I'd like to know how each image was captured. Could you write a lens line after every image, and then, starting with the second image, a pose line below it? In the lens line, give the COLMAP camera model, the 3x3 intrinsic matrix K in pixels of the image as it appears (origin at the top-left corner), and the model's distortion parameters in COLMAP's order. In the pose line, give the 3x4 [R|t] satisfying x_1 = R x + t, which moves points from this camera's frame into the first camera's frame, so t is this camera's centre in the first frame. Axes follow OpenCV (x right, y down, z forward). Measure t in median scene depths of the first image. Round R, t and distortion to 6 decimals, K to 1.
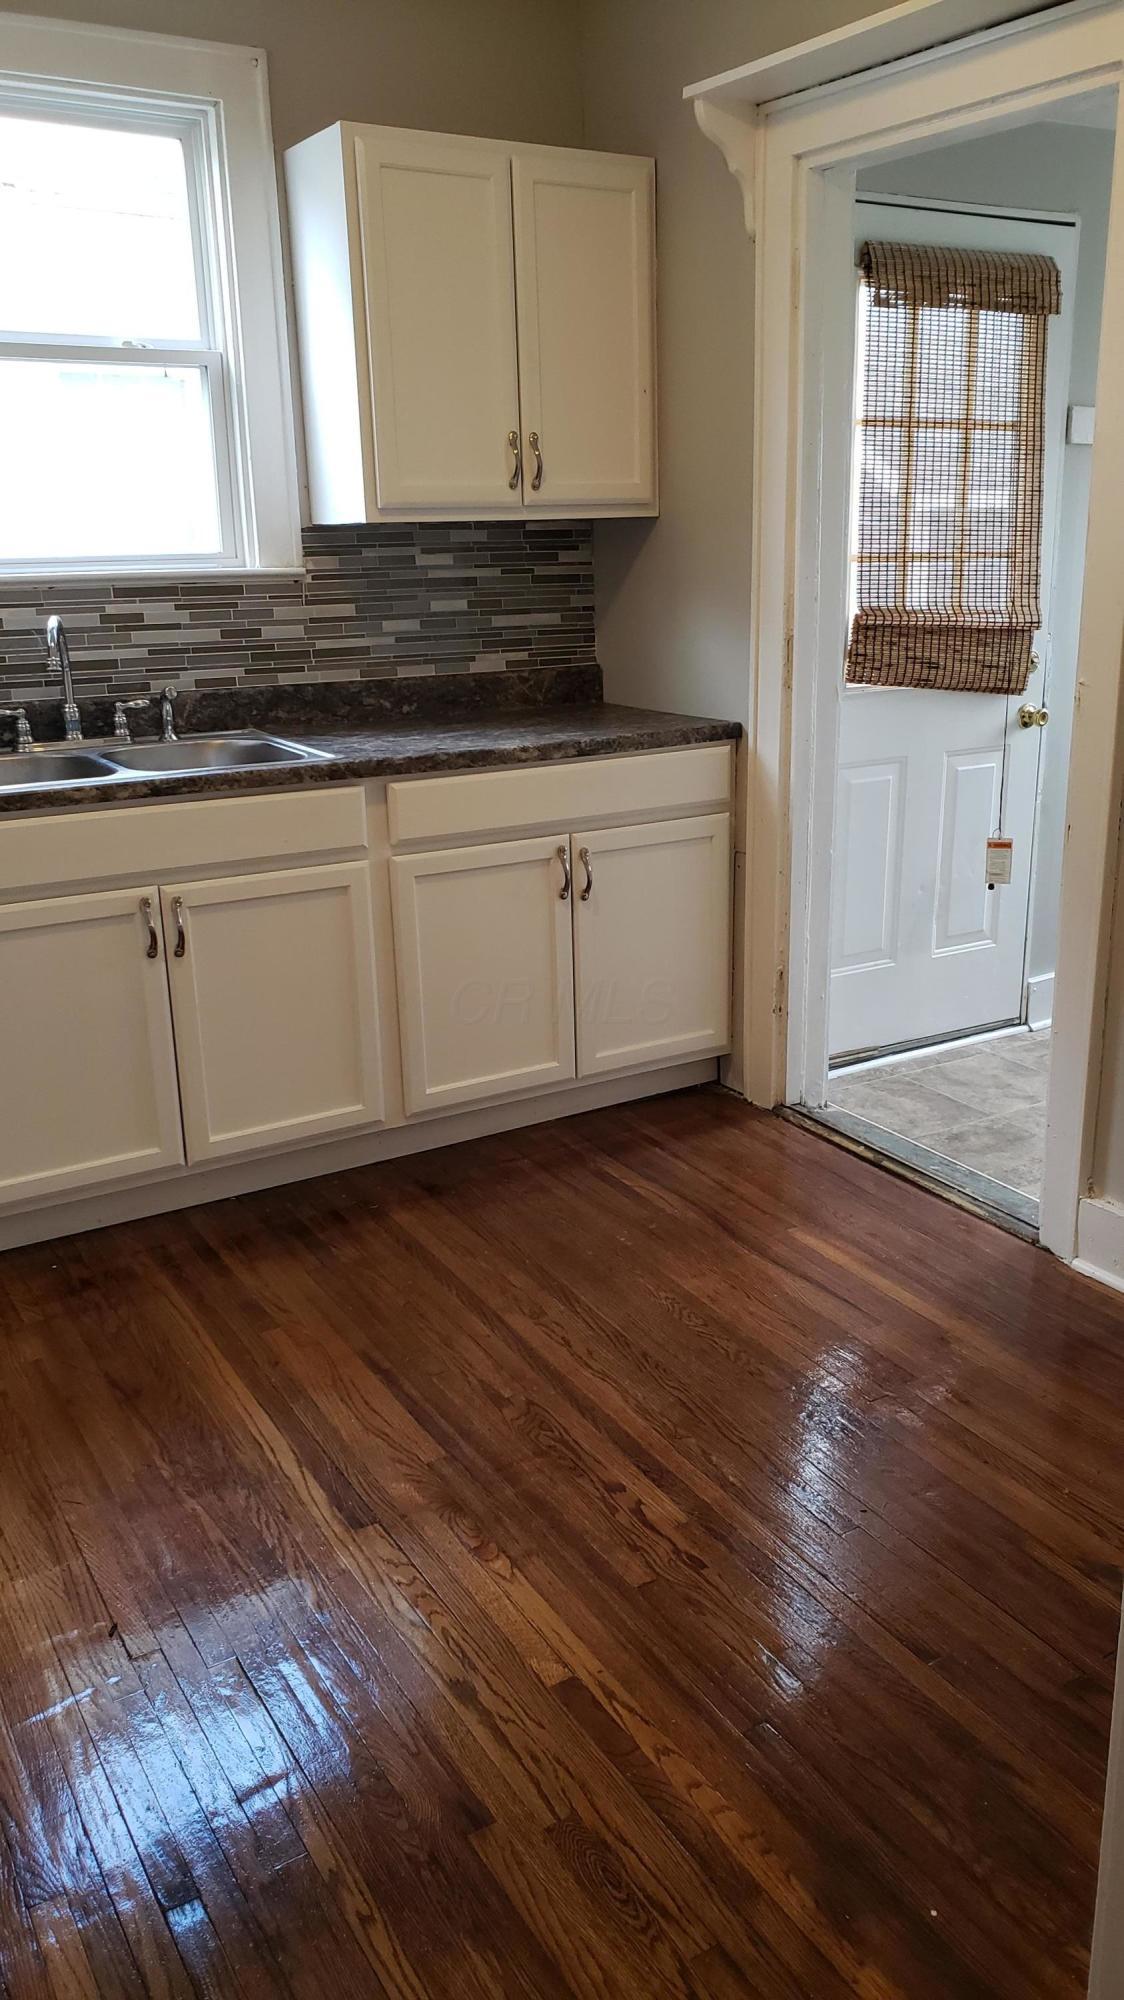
lens RADIAL K [[1566.5, 0, 580.1], [0, 1566.5, 1012.4], [0, 0, 1]] dist [0.097256, -0.101402]
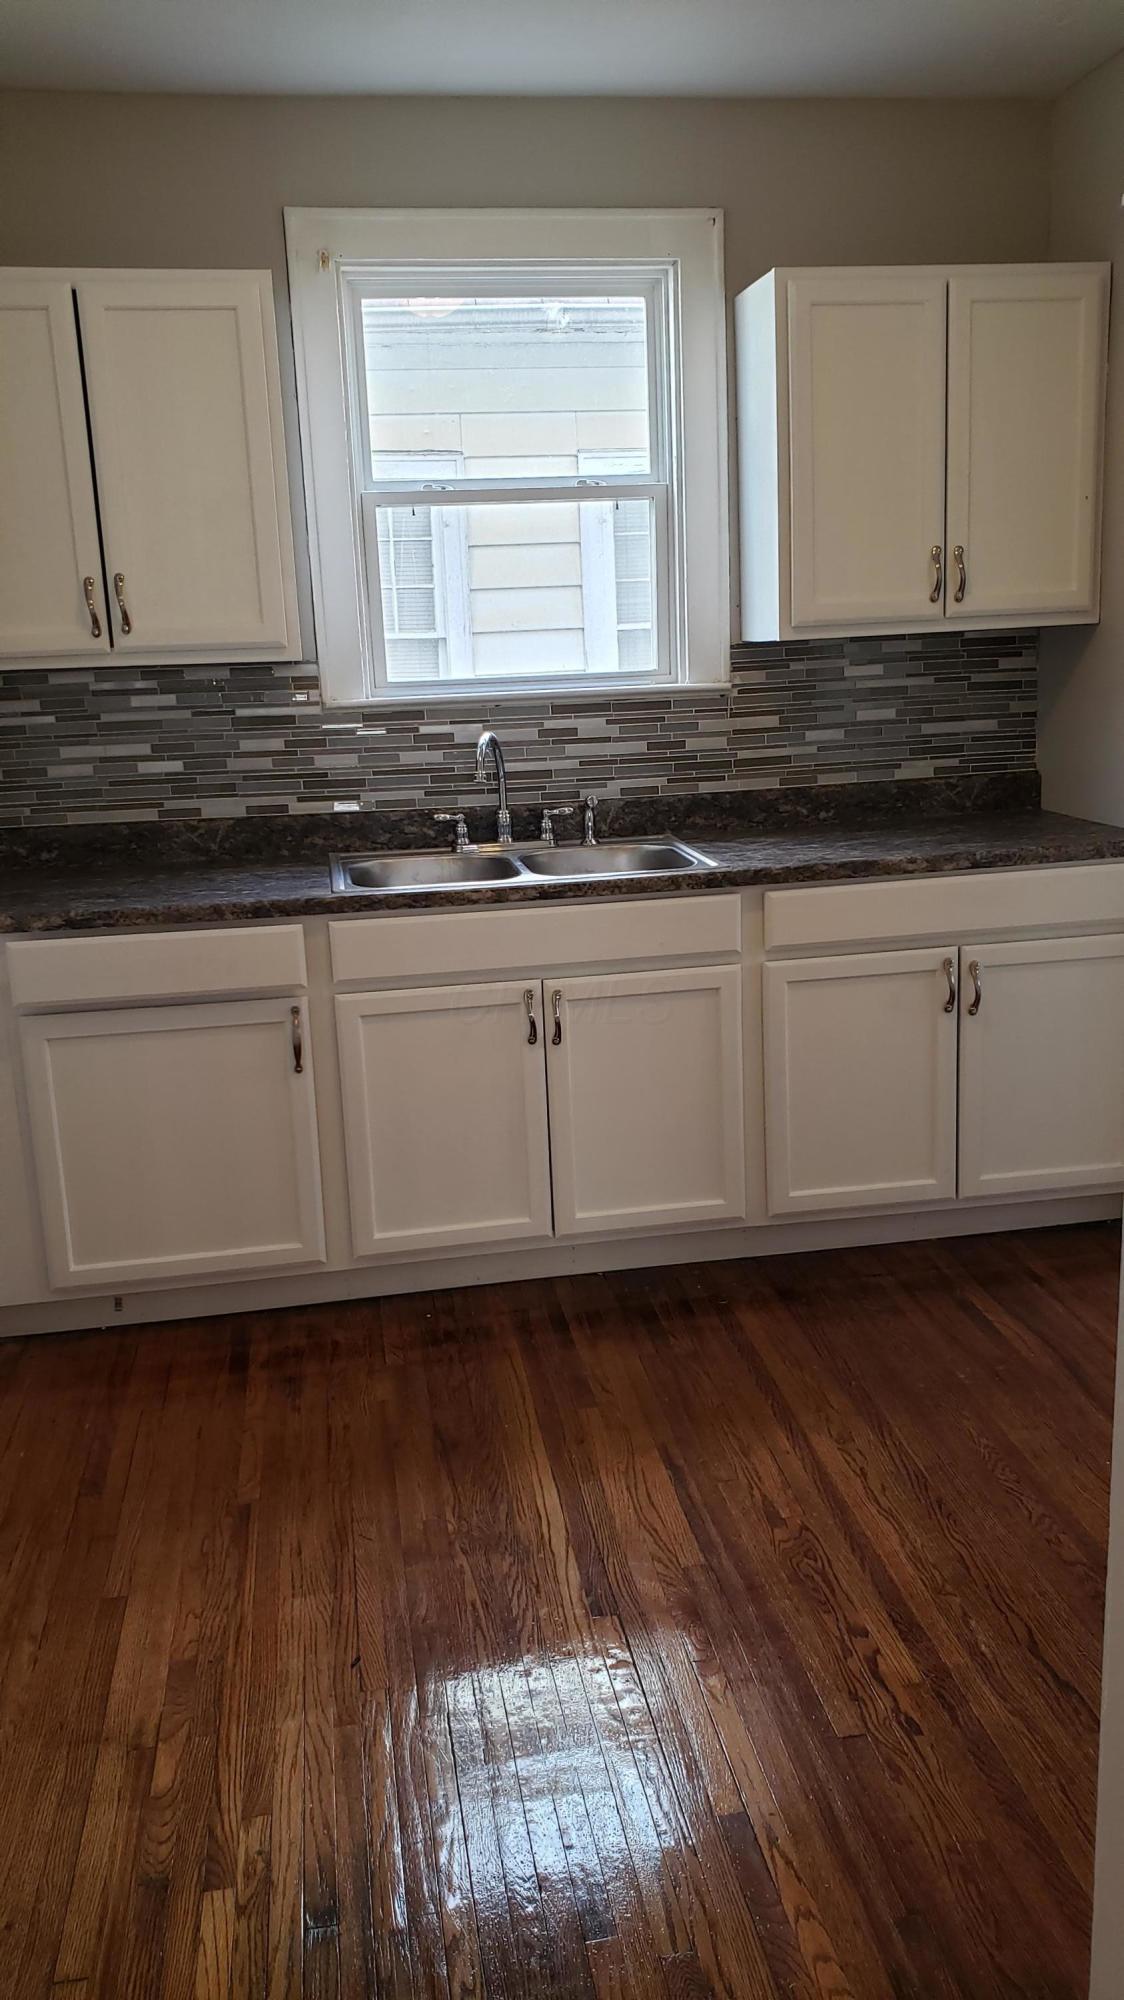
lens RADIAL K [[1566.5, 0, 568.4], [0, 1566.5, 1007.9], [0, 0, 1]] dist [0.097256, -0.101402]
pose [[0.928161, 0.065097, -0.366443, 0.138025], [-0.084688, 0.995697, -0.037624, -0.020064], [0.362416, 0.065954, 0.929680, 0.004819]]
